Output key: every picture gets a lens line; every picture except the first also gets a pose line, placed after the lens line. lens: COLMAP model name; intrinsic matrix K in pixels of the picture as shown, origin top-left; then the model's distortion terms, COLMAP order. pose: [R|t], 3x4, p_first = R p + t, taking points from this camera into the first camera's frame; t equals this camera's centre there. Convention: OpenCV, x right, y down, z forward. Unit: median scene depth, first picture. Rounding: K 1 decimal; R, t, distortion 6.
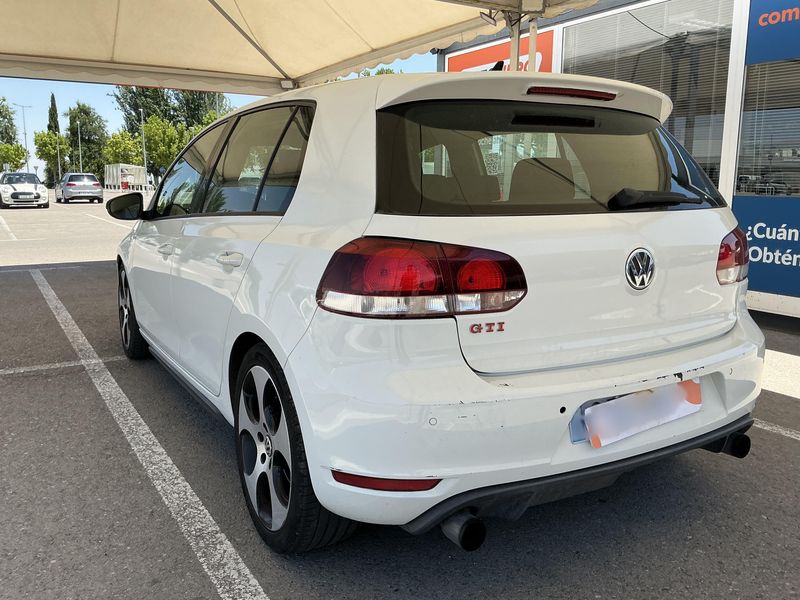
lens RADIAL K [[665.9, 0, 401.5], [0, 665.9, 297.2], [0, 0, 1]] dist [0.014577, -0.039534]
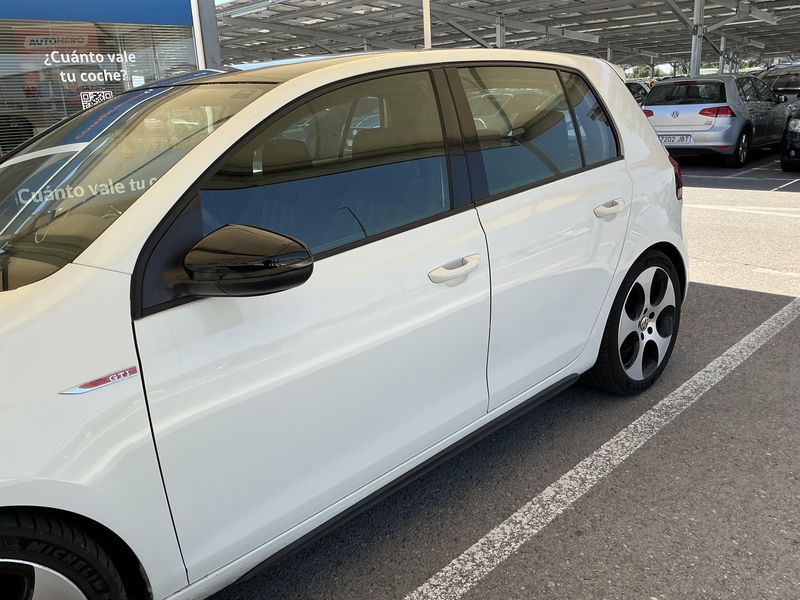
lens RADIAL K [[665.9, 0, 398.9], [0, 665.9, 305.6], [0, 0, 1]] dist [0.014577, -0.039534]
pose [[-0.224540, -0.273678, 0.935245, -1.099493], [0.216957, 0.921622, 0.321780, -0.297135], [-0.950006, 0.275161, -0.147565, 1.338833]]
